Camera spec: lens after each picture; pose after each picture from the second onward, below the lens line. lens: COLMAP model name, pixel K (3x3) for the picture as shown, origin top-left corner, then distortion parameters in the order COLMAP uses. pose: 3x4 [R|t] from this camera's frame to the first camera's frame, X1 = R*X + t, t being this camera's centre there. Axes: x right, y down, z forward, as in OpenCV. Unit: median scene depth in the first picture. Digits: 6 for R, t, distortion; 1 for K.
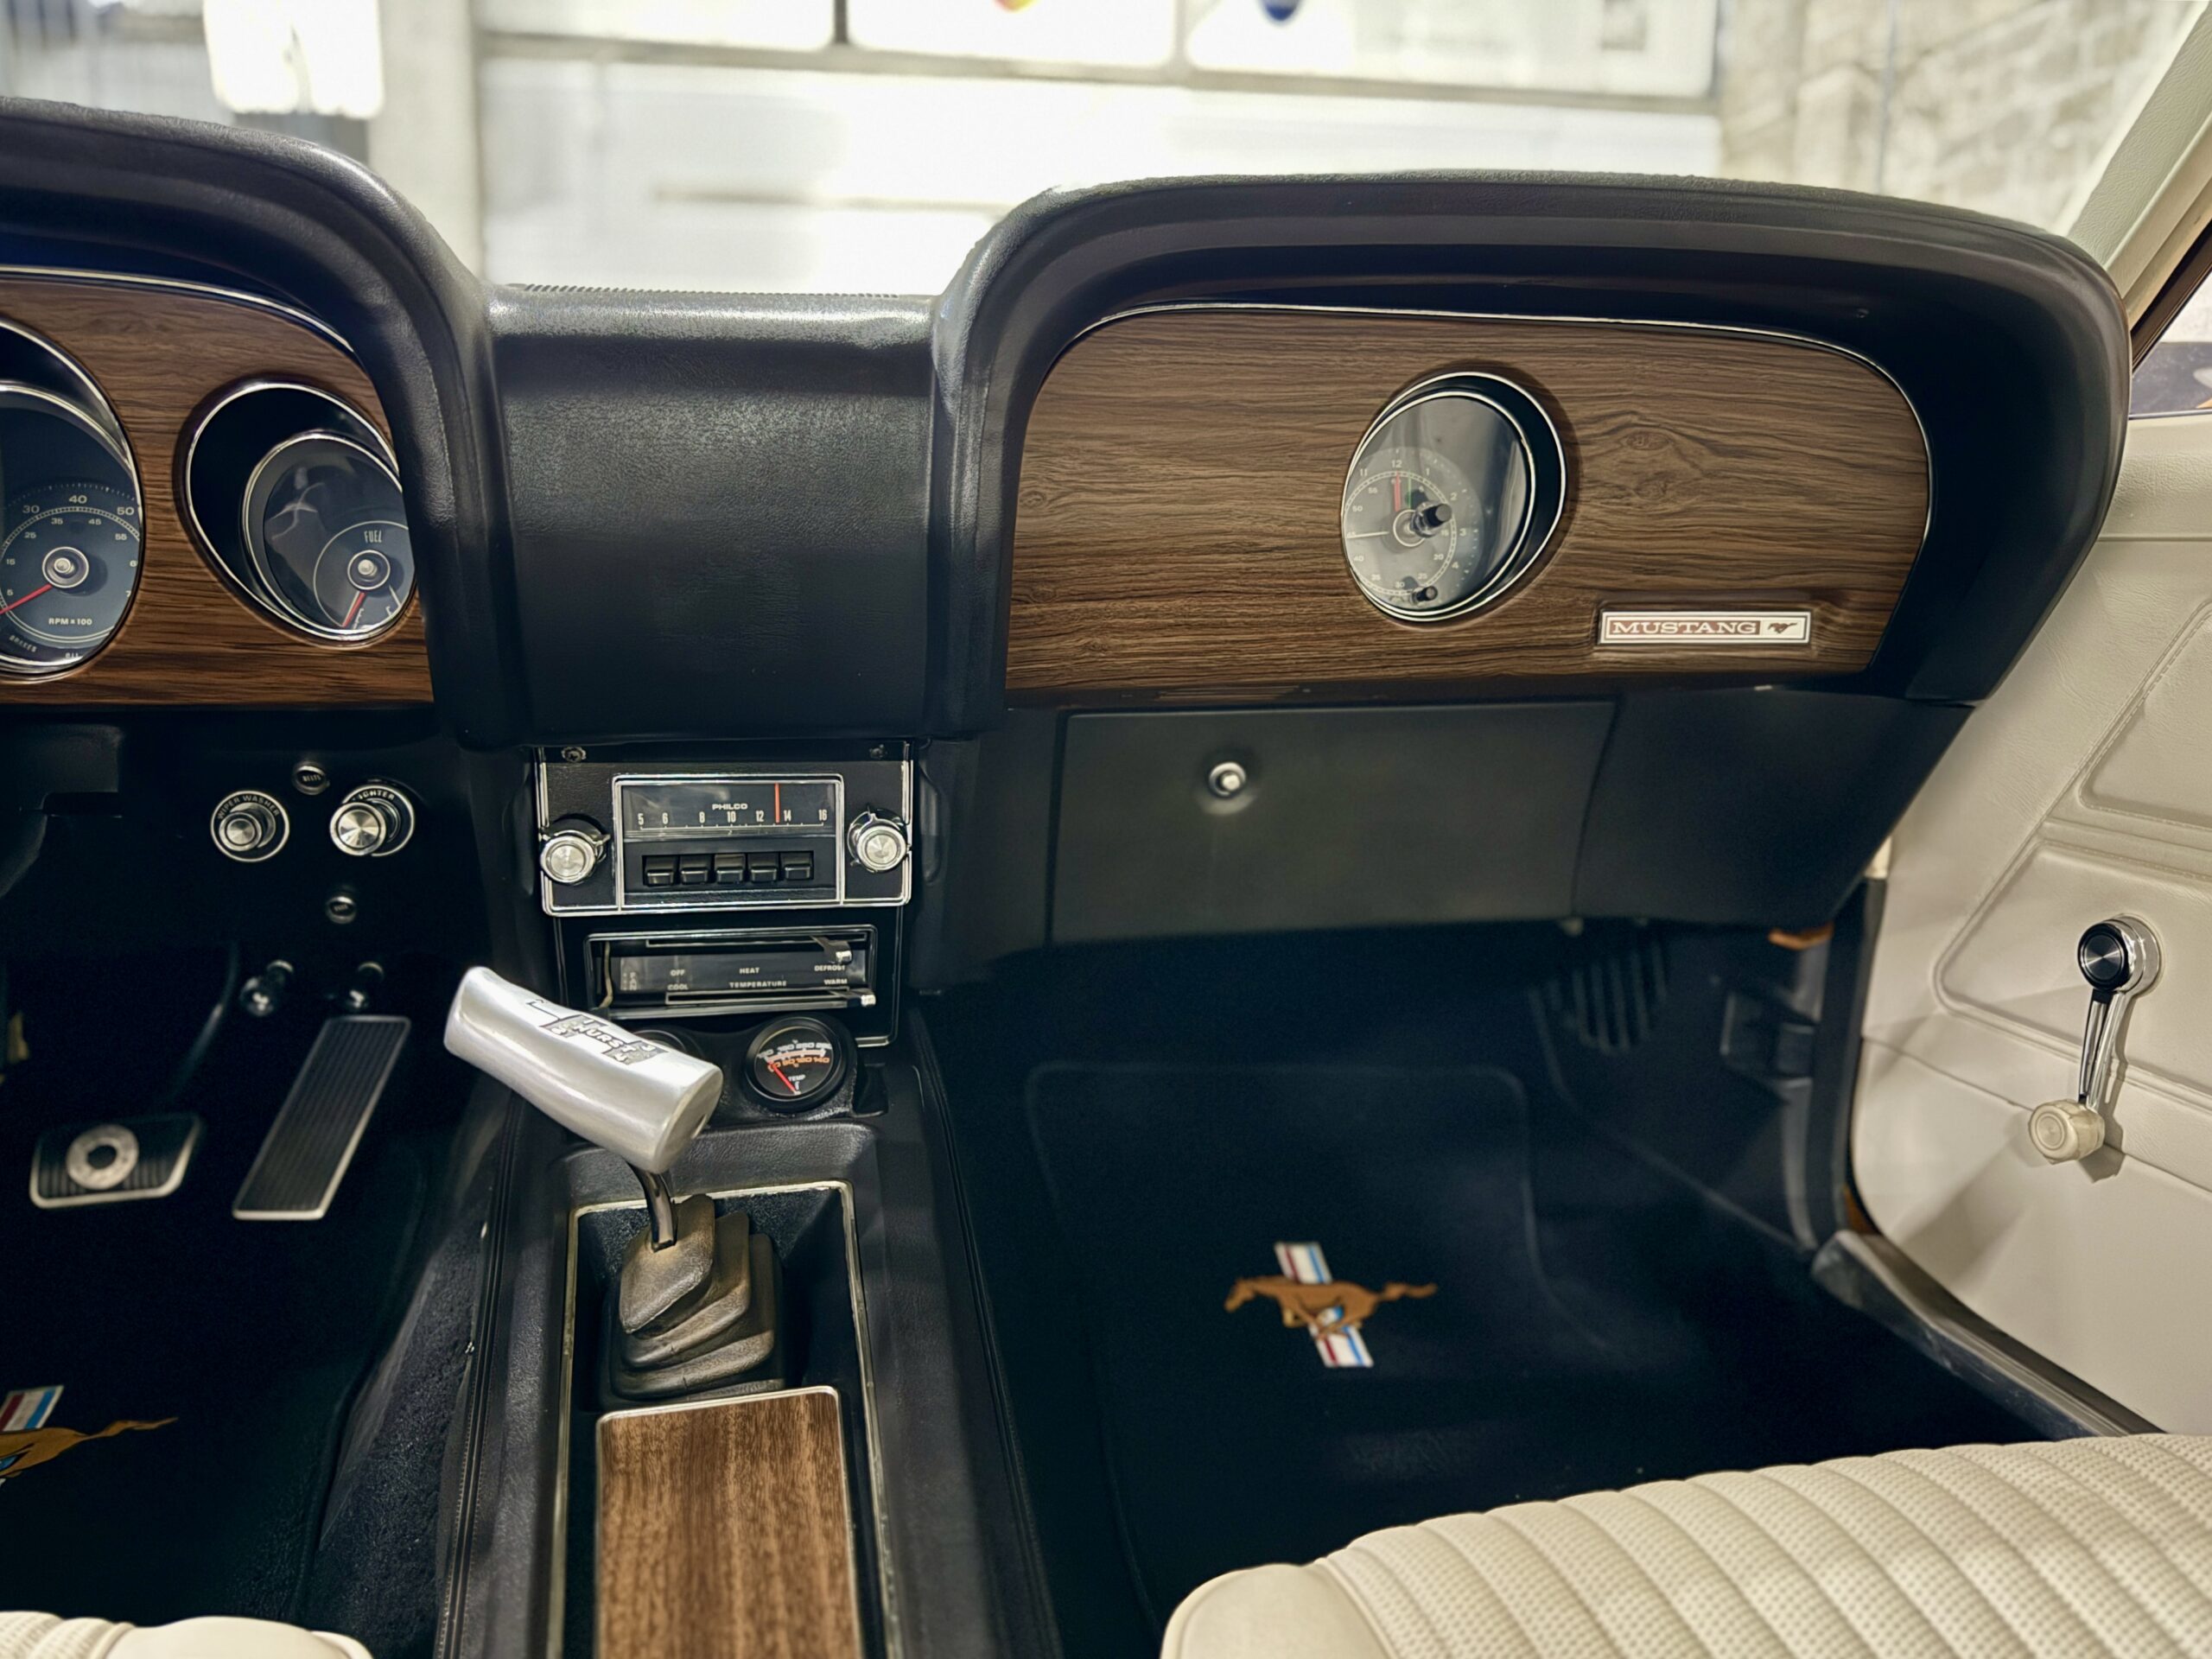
lens RADIAL K [[1587.0, 0, 1091.1], [0, 1587.0, 820.8], [0, 0, 1]] dist [0.044541, -0.065104]
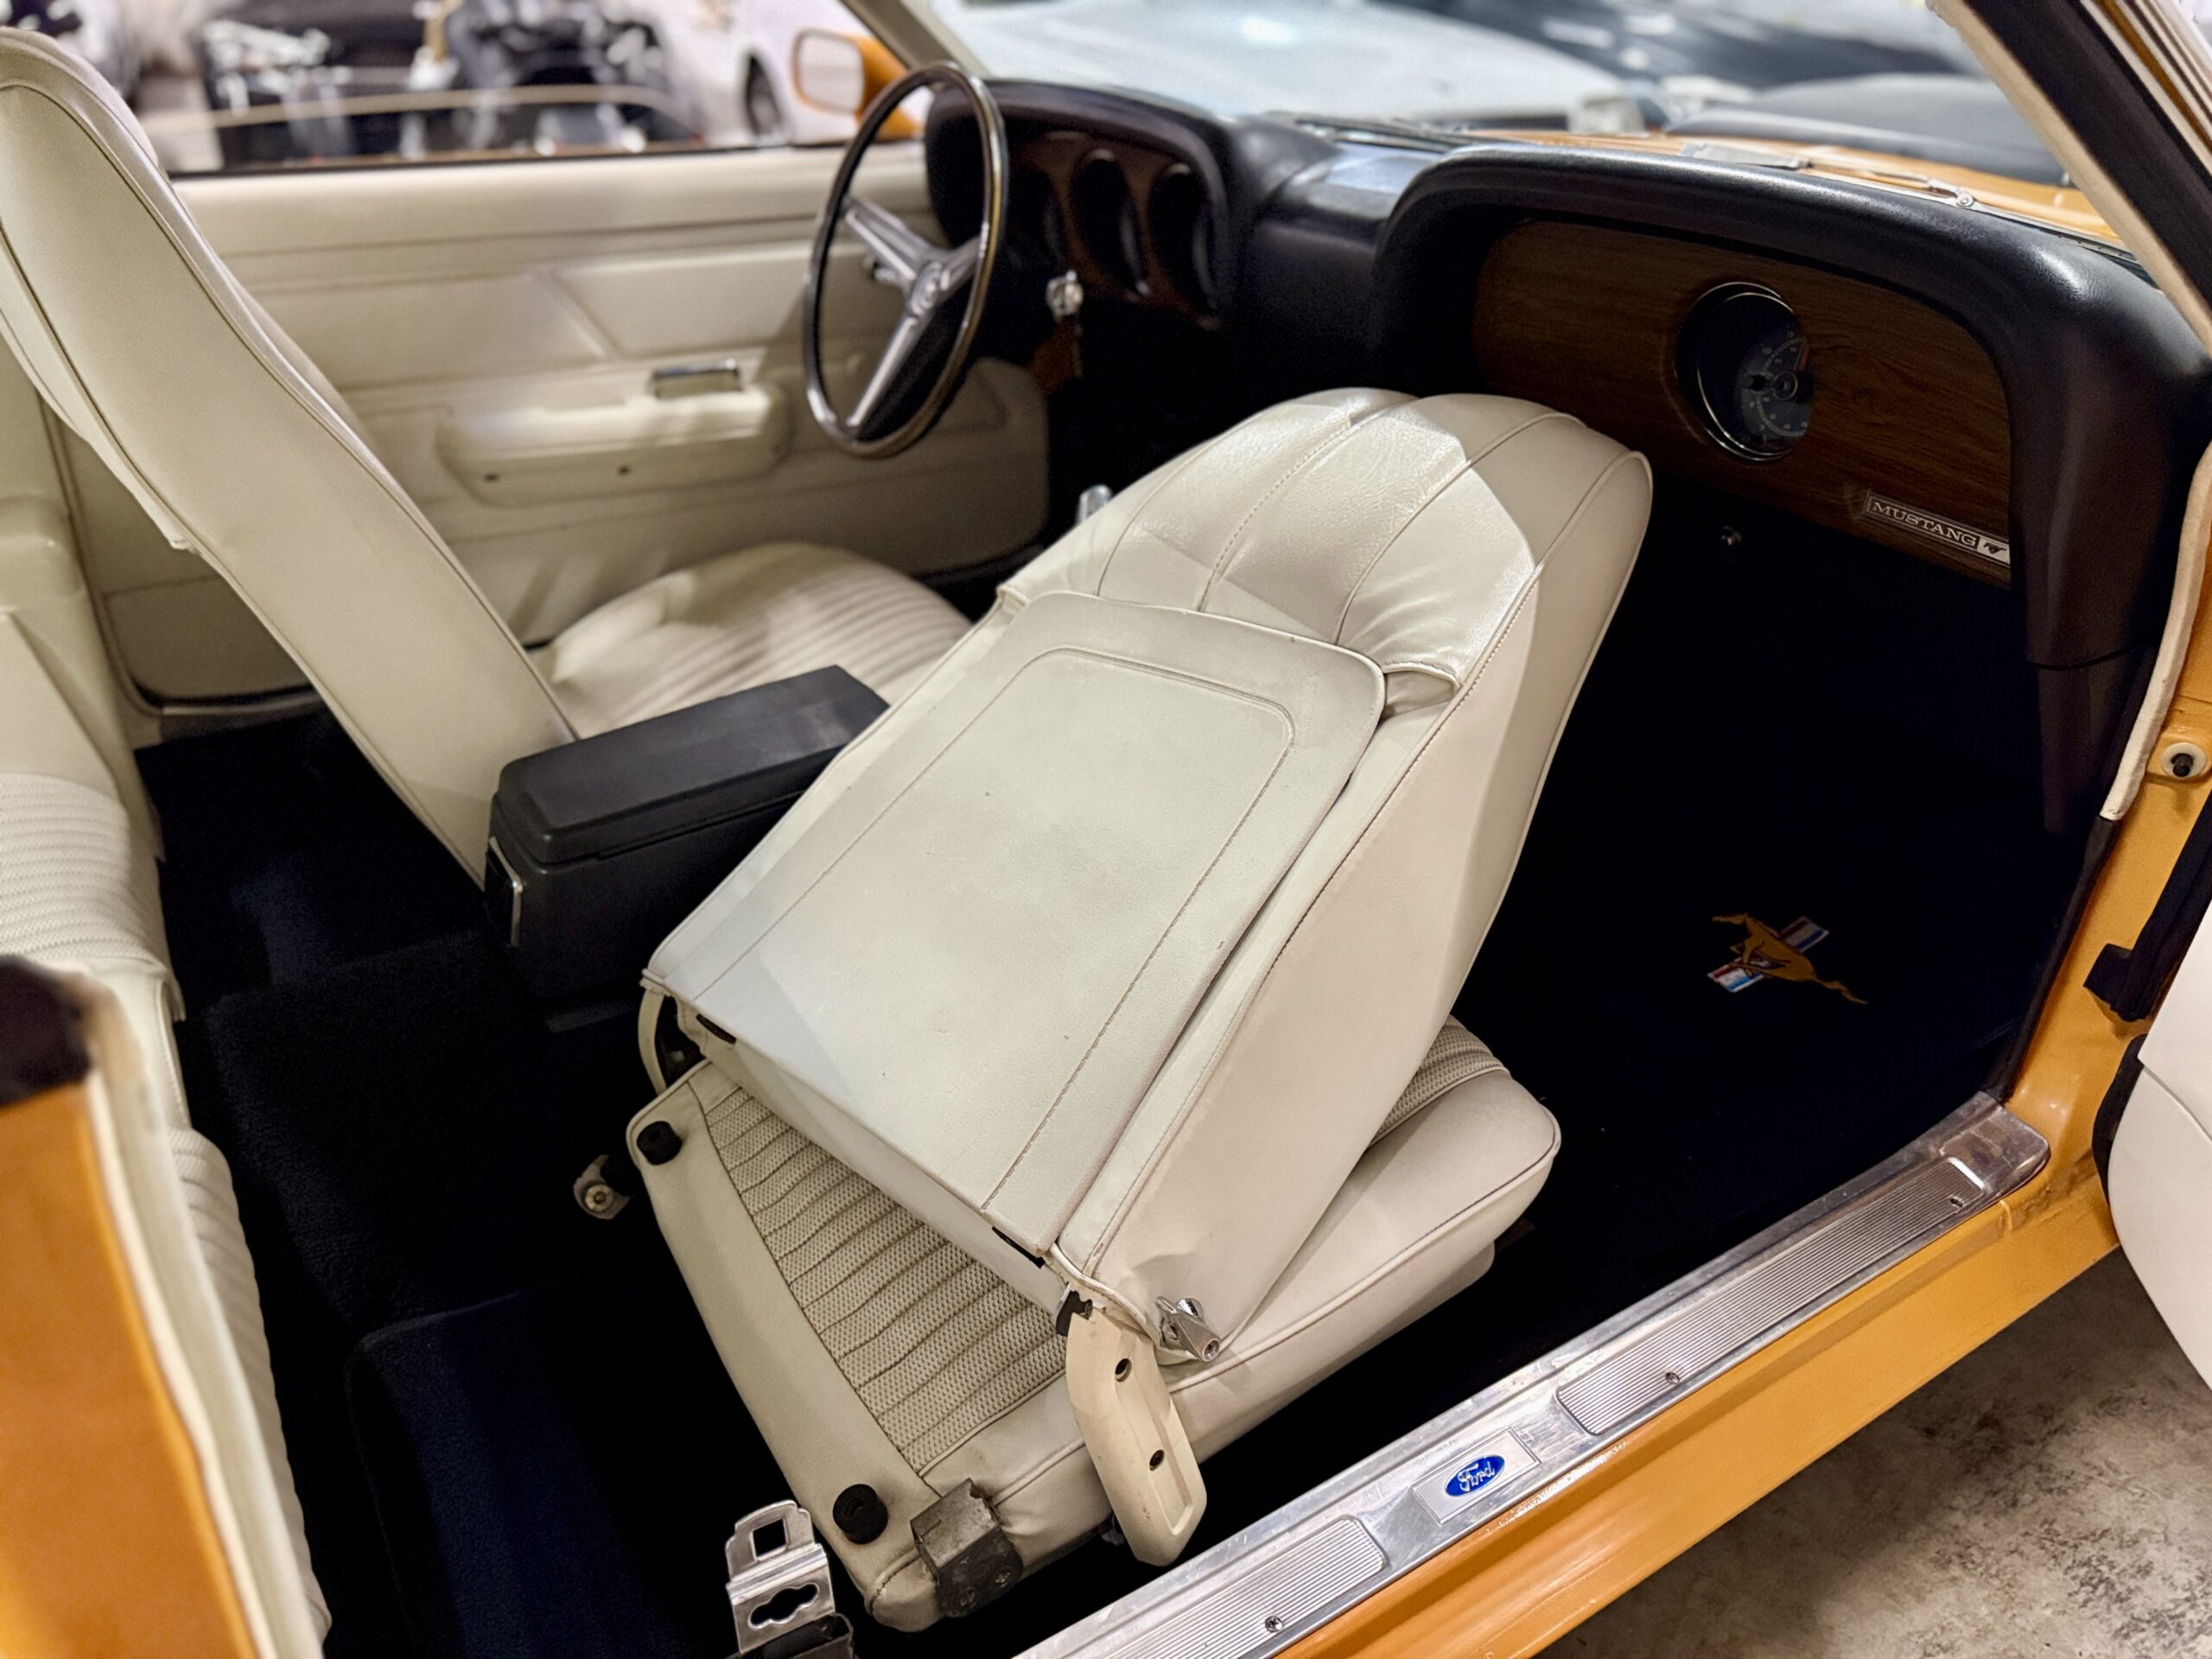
lens RADIAL K [[1587.0, 0, 1157.1], [0, 1587.0, 802.2], [0, 0, 1]] dist [0.044541, -0.065104]
pose [[0.349096, 0.439411, -0.827677, 1.356620], [-0.186385, 0.898156, 0.398216, -0.327850], [0.918364, 0.015251, 0.395443, 0.010760]]
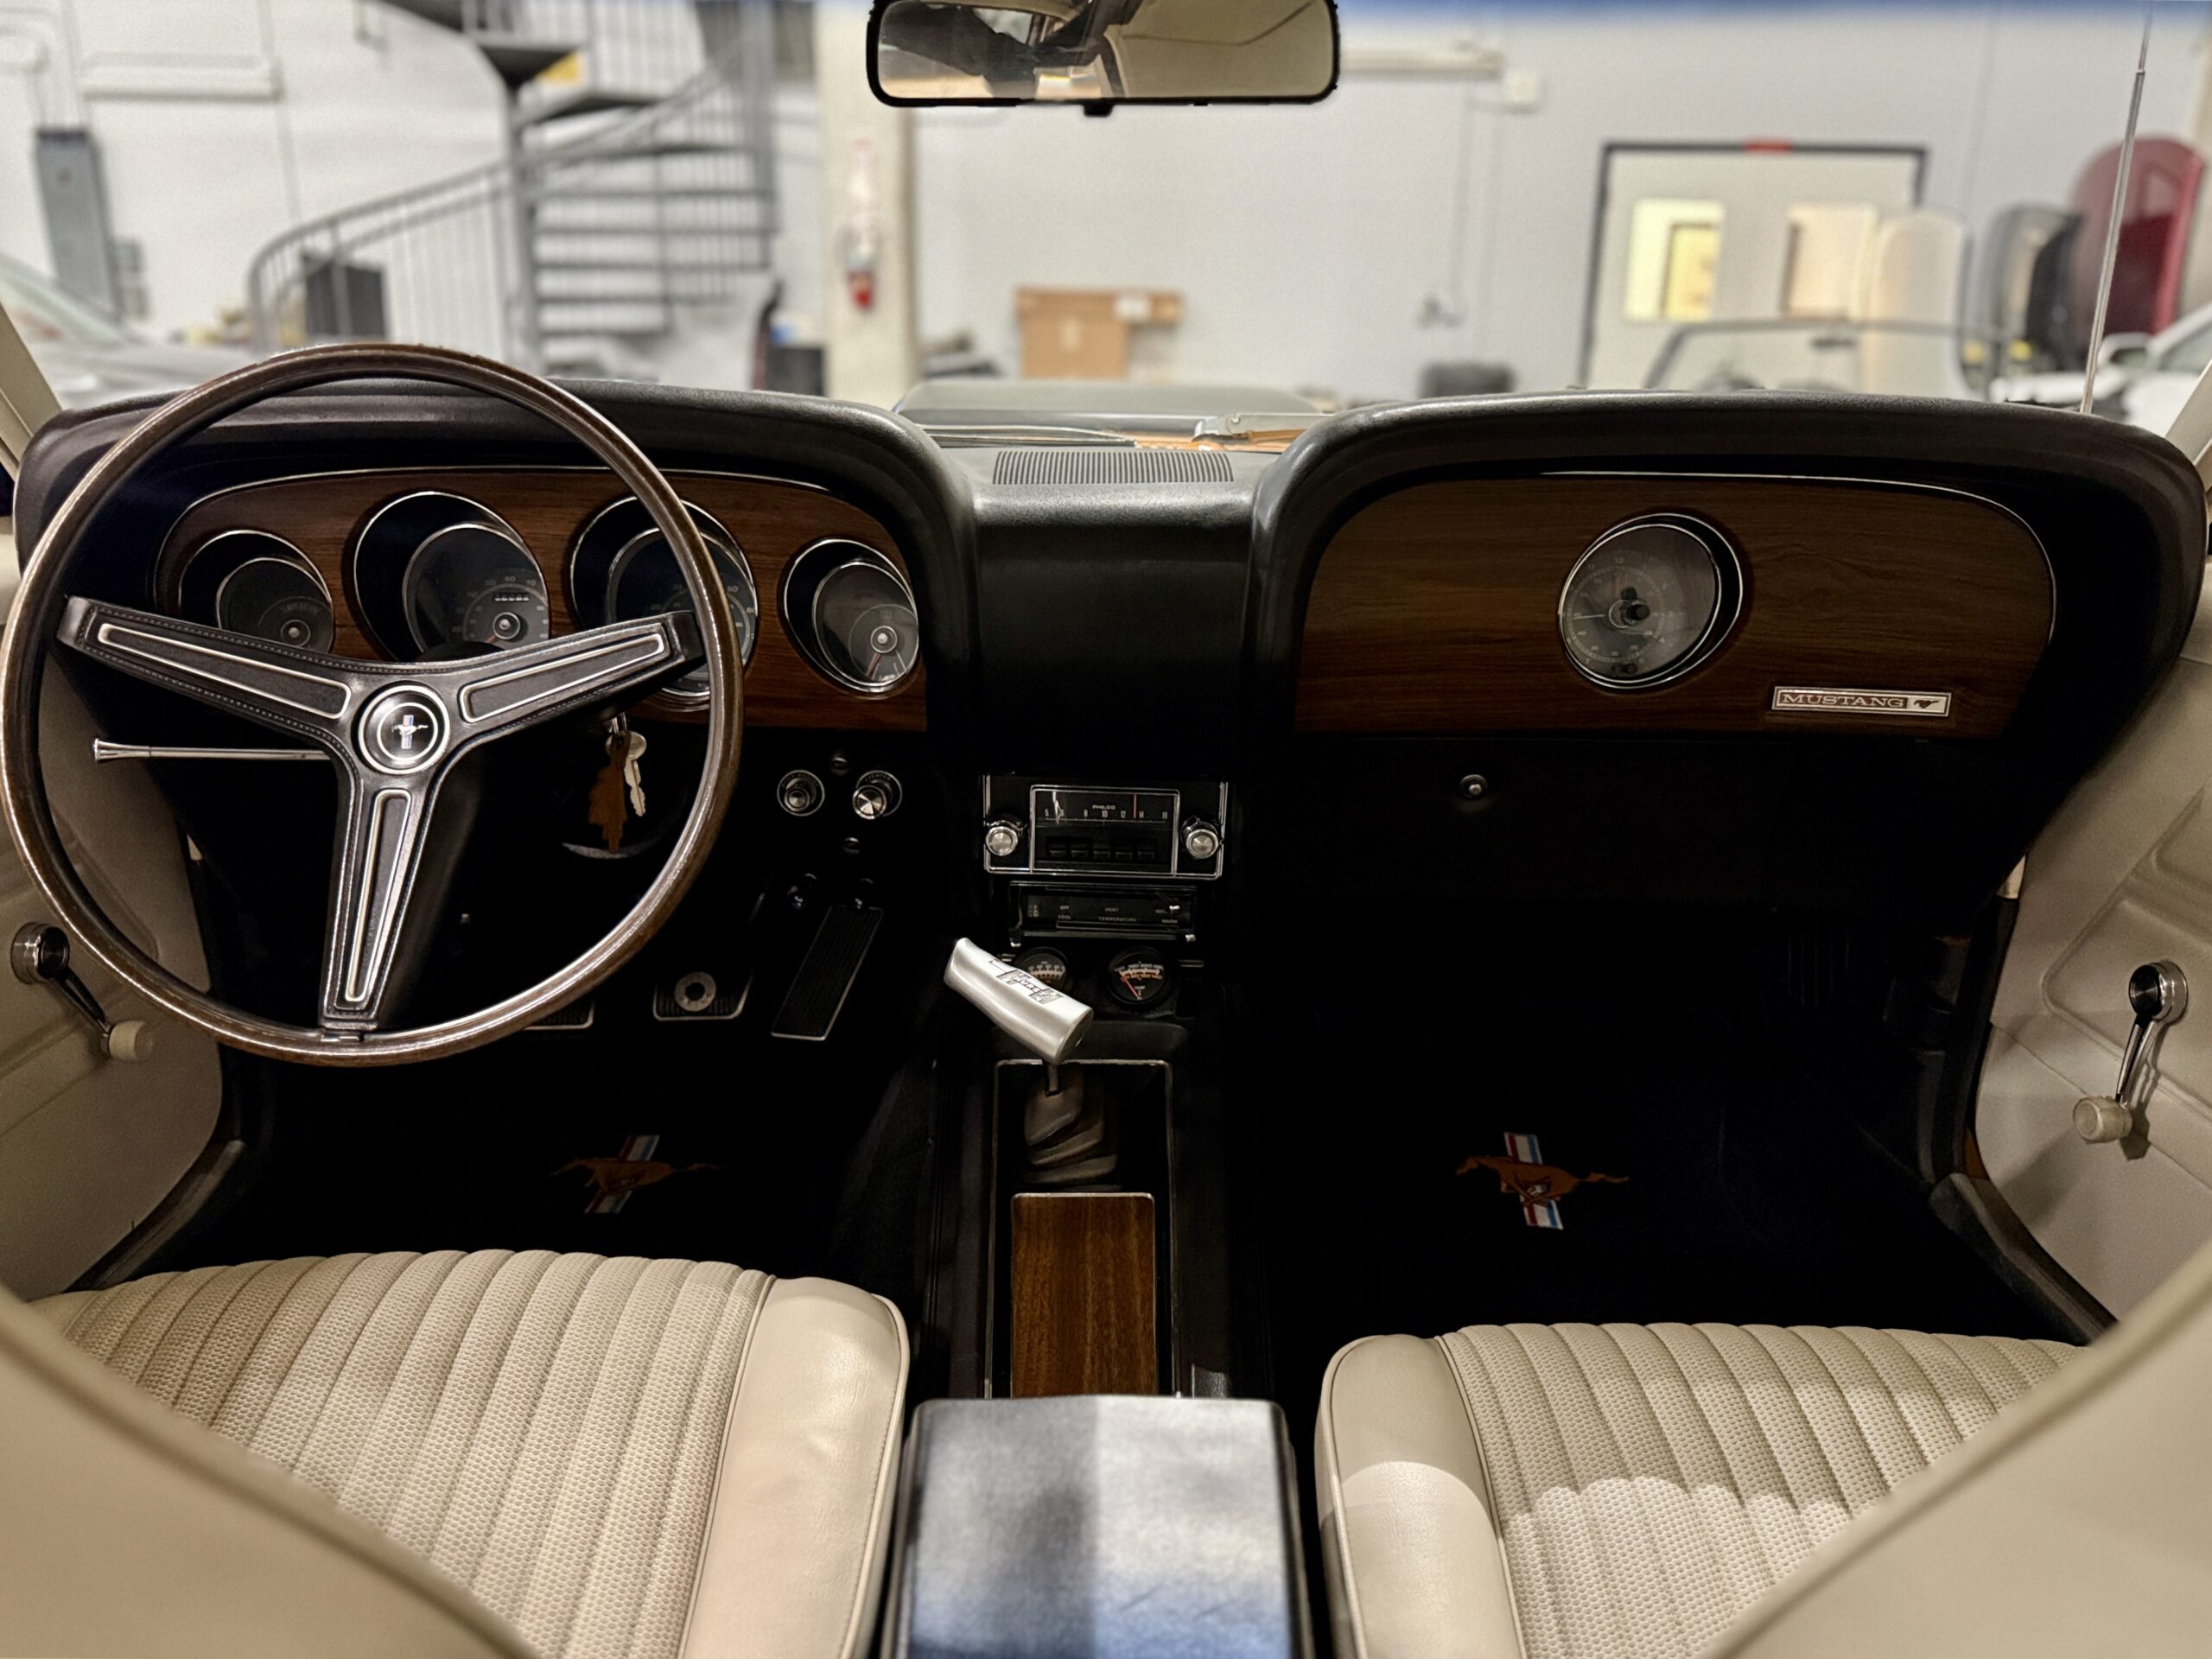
lens RADIAL K [[1587.0, 0, 1099.7], [0, 1587.0, 812.8], [0, 0, 1]] dist [0.044541, -0.065104]
pose [[0.974518, 0.069596, -0.213241, 0.078863], [-0.048009, 0.993334, 0.104795, -0.149095], [0.219113, -0.091887, 0.971363, -0.409286]]
